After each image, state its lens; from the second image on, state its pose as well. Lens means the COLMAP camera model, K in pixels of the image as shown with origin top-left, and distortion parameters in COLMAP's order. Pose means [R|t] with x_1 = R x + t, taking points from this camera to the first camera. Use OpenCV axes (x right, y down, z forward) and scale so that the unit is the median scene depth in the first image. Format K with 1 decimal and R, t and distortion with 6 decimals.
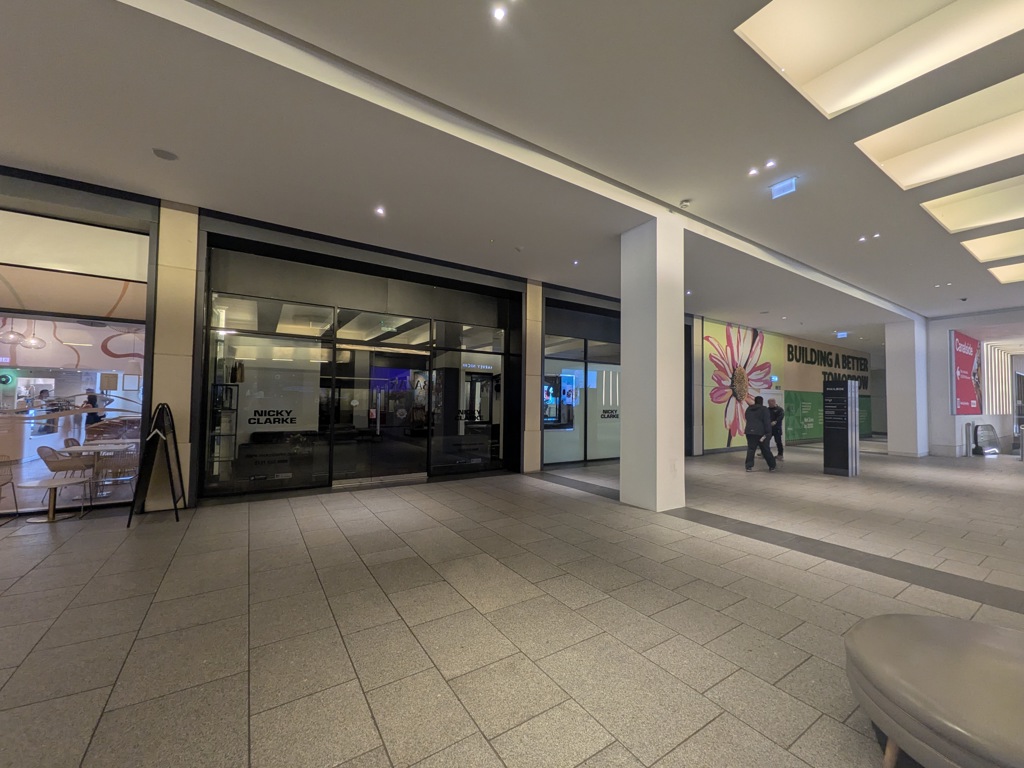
lens RADIAL K [[405.3, 0, 511.6], [0, 405.3, 387.3], [0, 0, 1]] dist [0.006898, -0.001001]
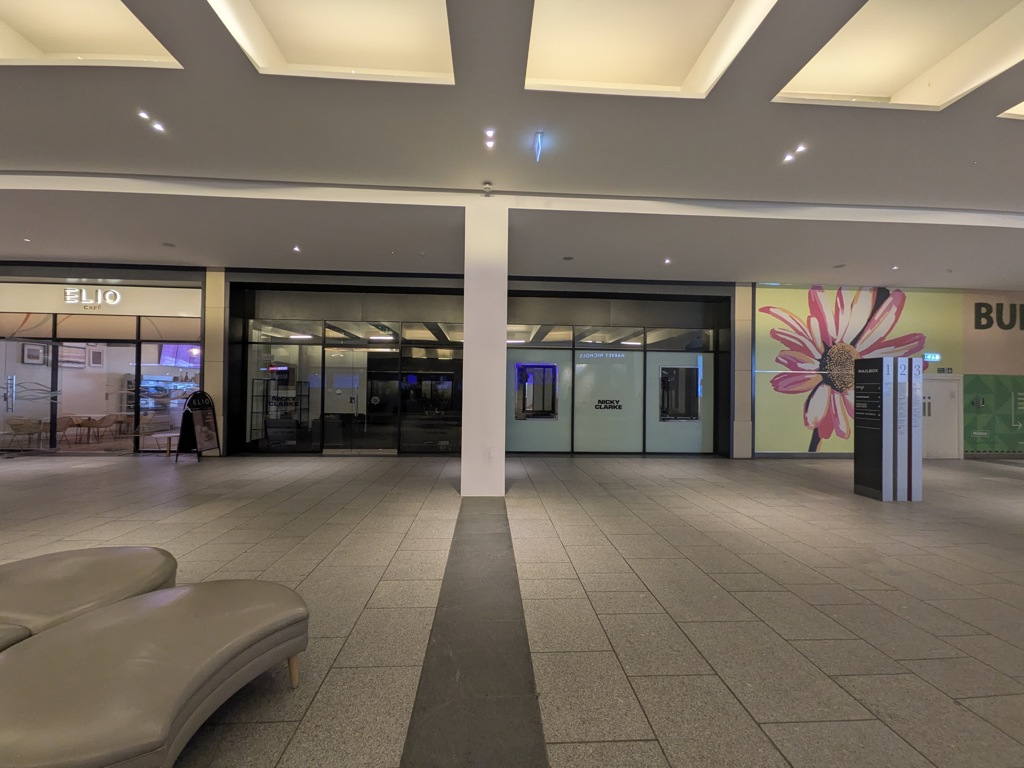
lens RADIAL K [[405.3, 0, 510.7], [0, 405.3, 386.3], [0, 0, 1]] dist [0.006898, -0.001001]
pose [[0.867316, -0.008409, -0.497686, 0.712953], [0.016424, 0.999796, 0.011728, 0.014020], [0.497486, -0.018346, 0.867278, 0.127660]]
